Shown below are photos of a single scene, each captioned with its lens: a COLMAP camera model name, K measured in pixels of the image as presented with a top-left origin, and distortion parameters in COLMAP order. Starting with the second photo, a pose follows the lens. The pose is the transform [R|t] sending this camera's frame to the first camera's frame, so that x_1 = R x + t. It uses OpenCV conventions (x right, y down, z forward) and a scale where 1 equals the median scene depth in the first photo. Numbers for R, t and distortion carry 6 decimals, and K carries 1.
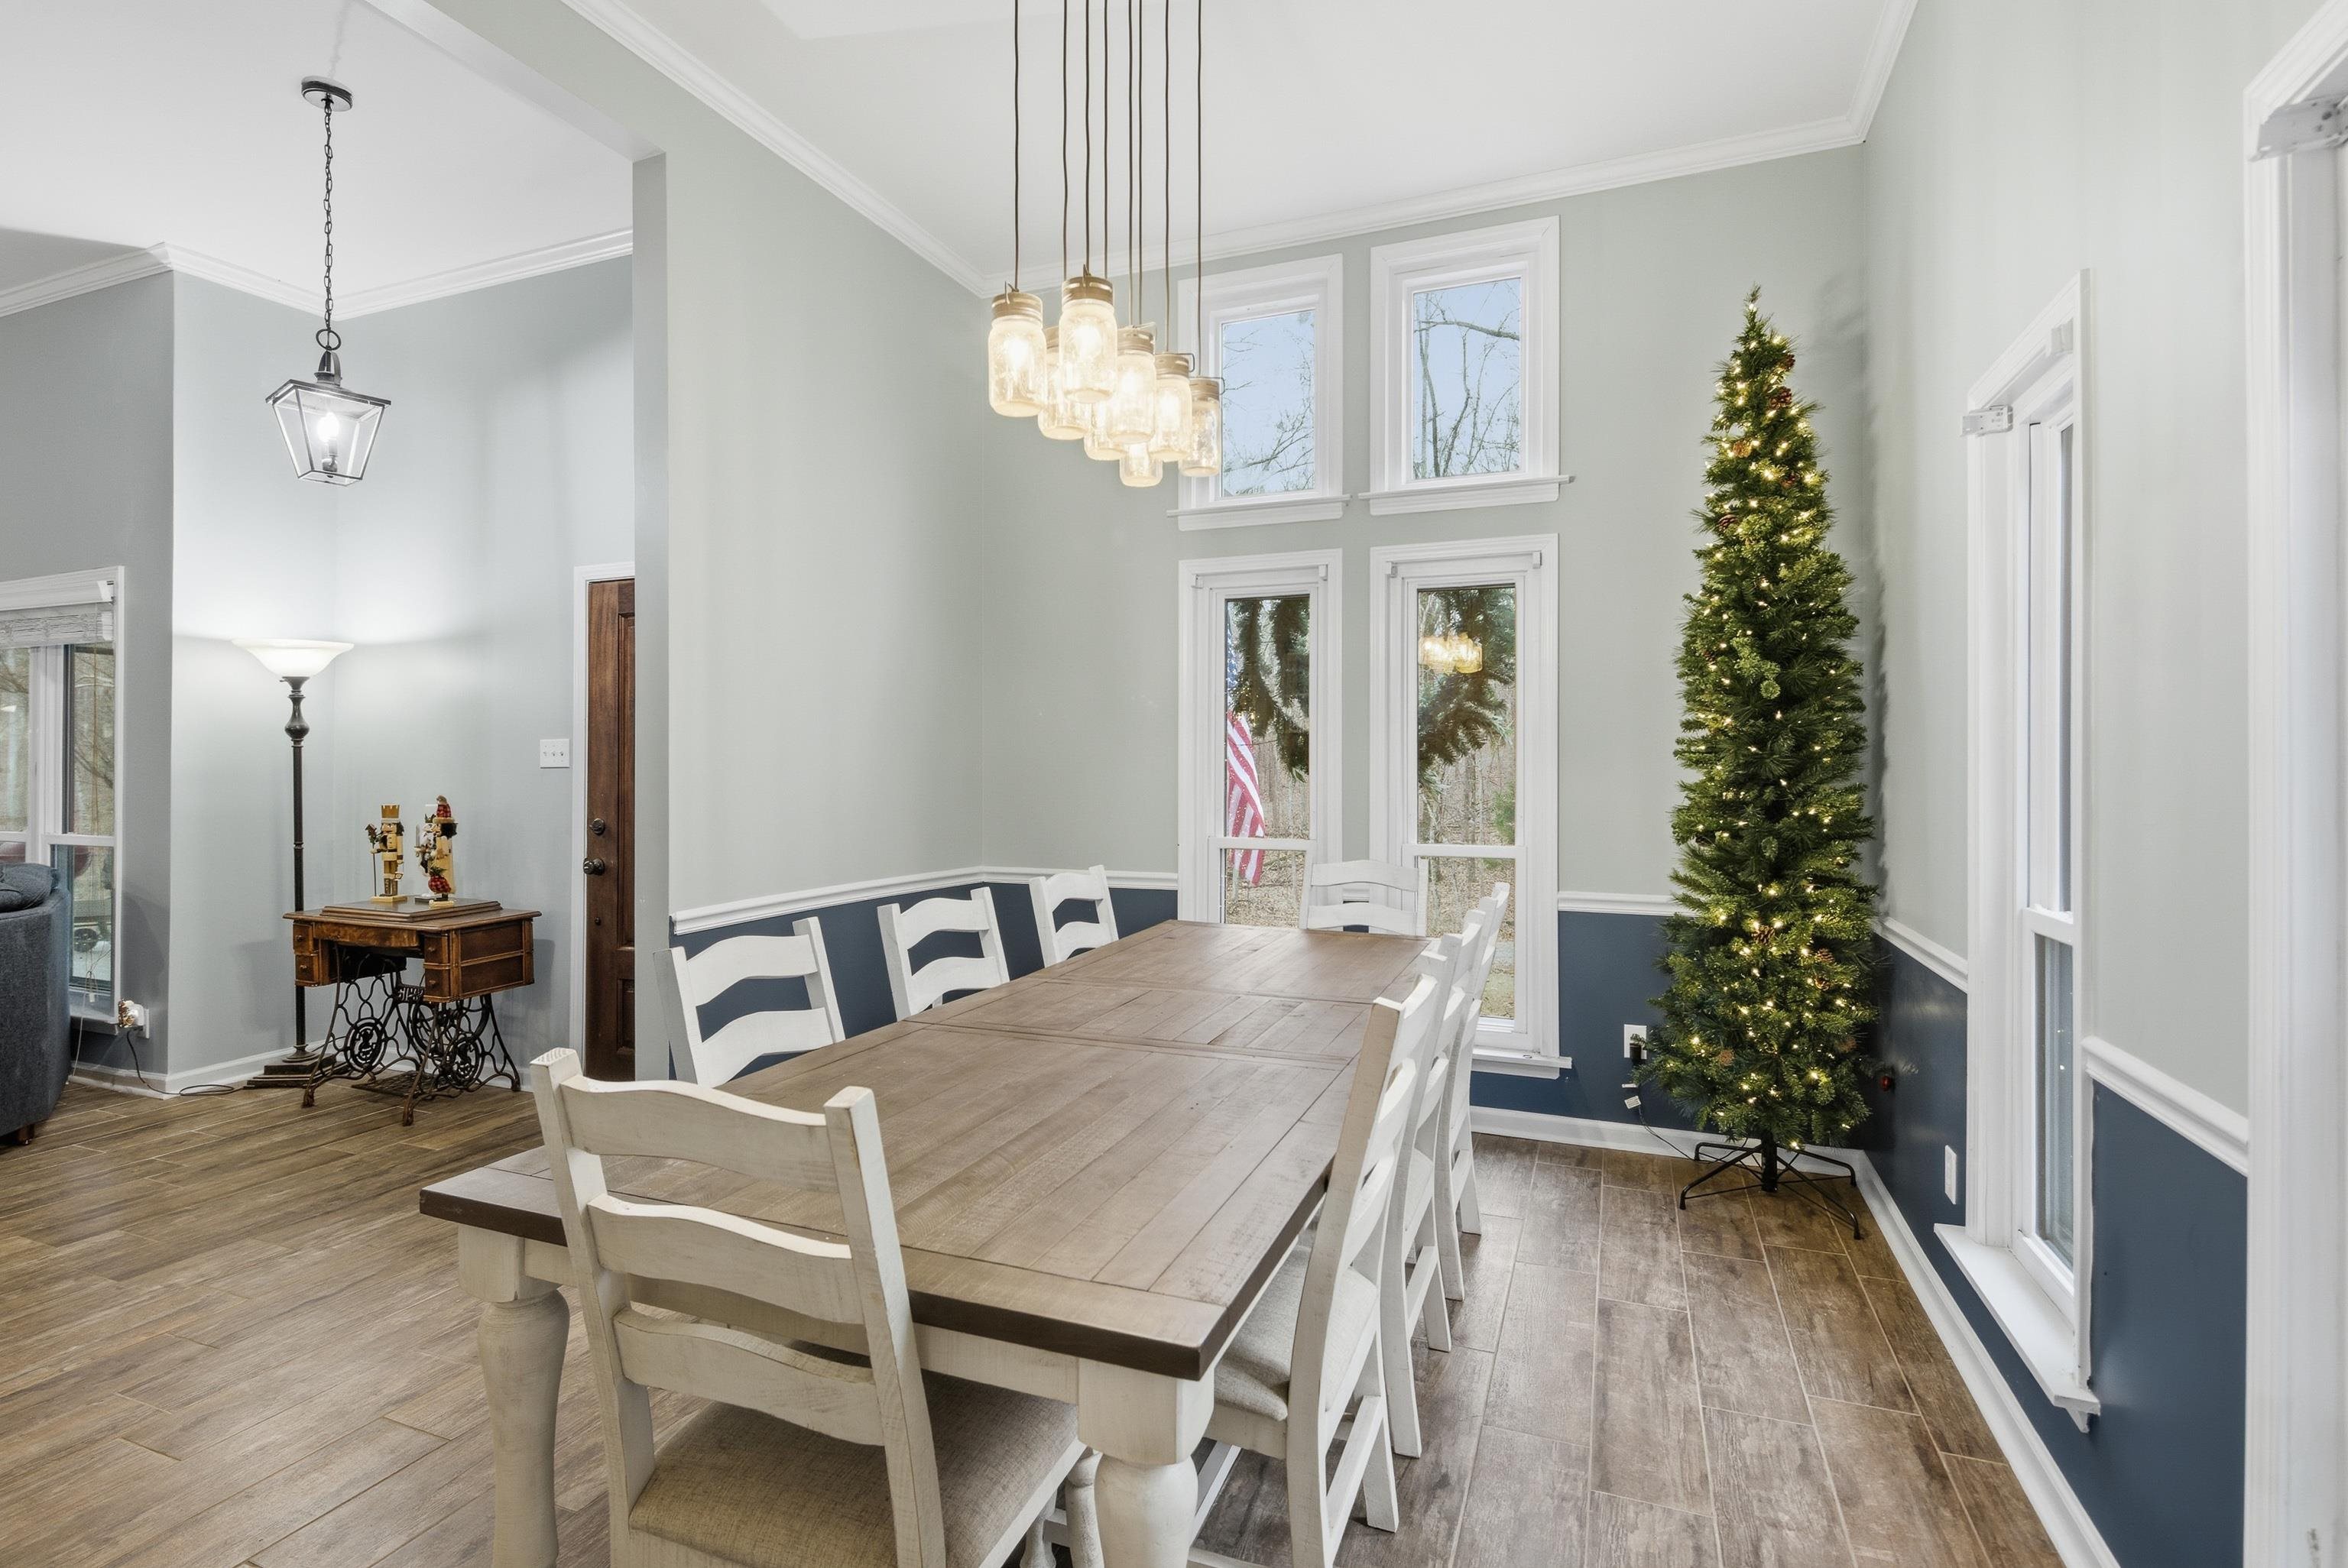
lens RADIAL K [[1145.3, 0, 1169.9], [0, 1145.3, 769.9], [0, 0, 1]] dist [0.001512, -0.003529]
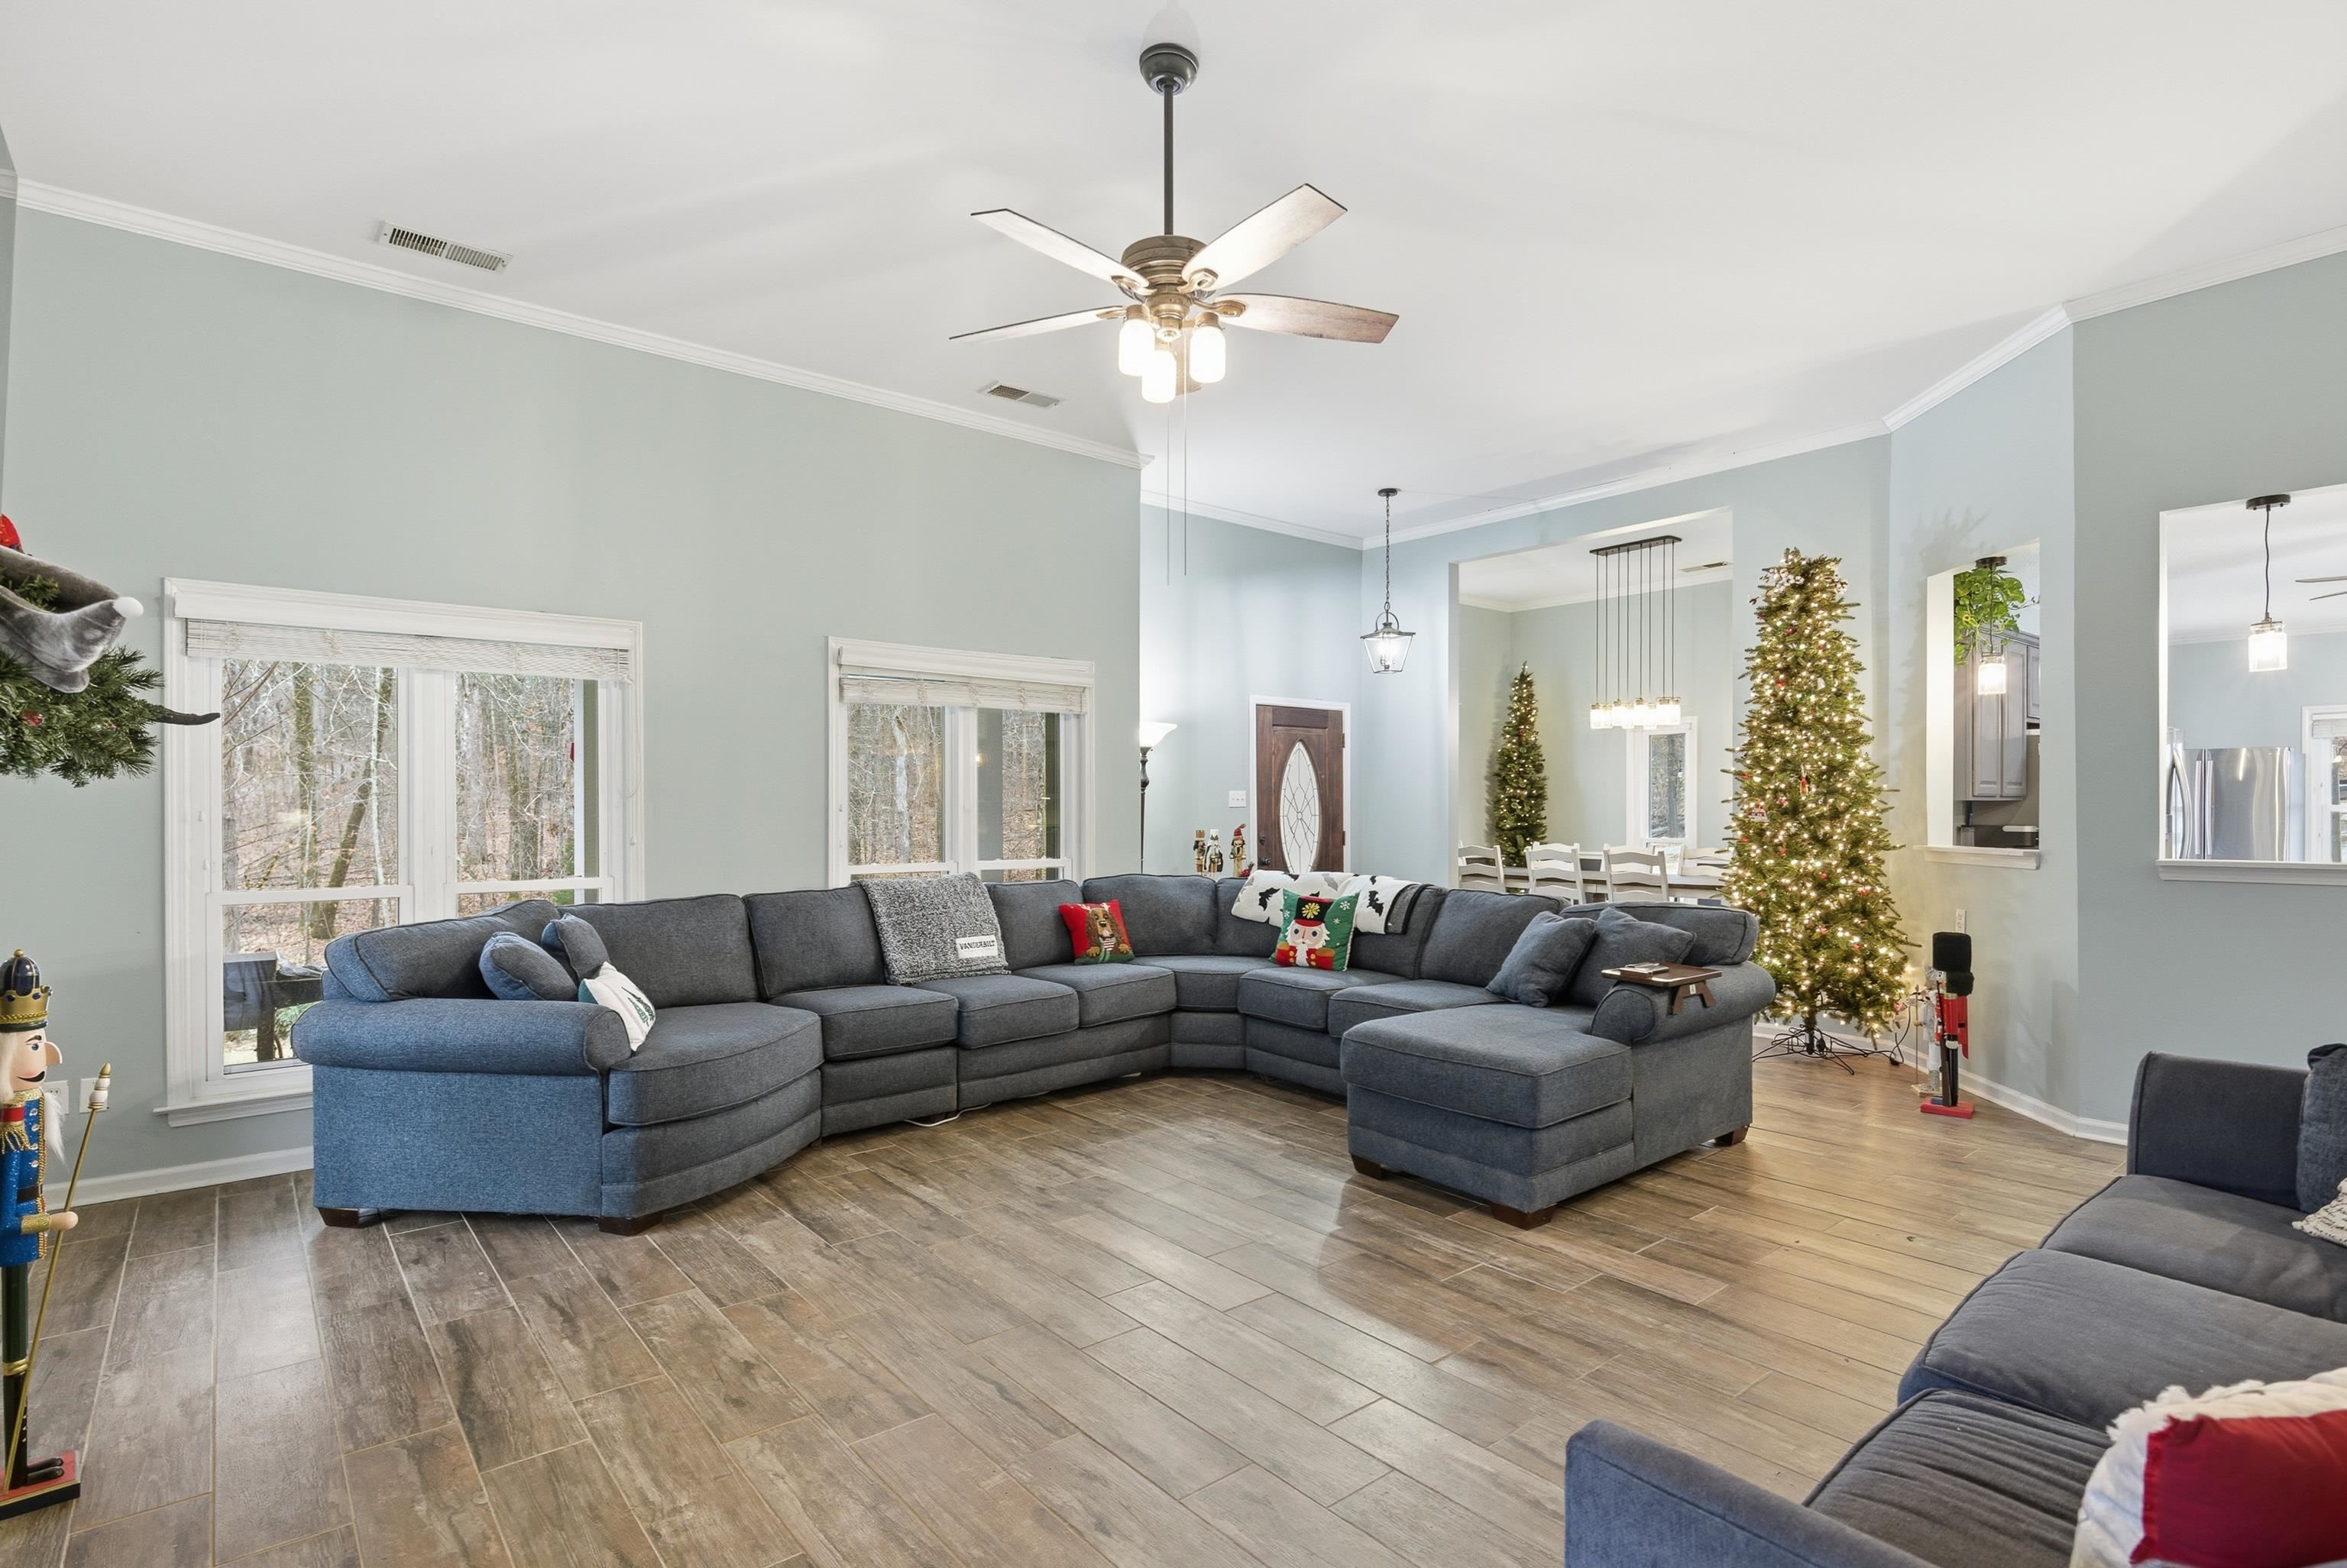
lens RADIAL K [[1144.7, 0, 1165.9], [0, 1144.7, 808.3], [0, 0, 1]] dist [0.001512, -0.003529]
pose [[0.485365, -0.002753, 0.874307, -2.059292], [0.003847, 0.999992, 0.001013, -0.002338], [-0.874303, 0.002871, 0.485372, 0.246907]]
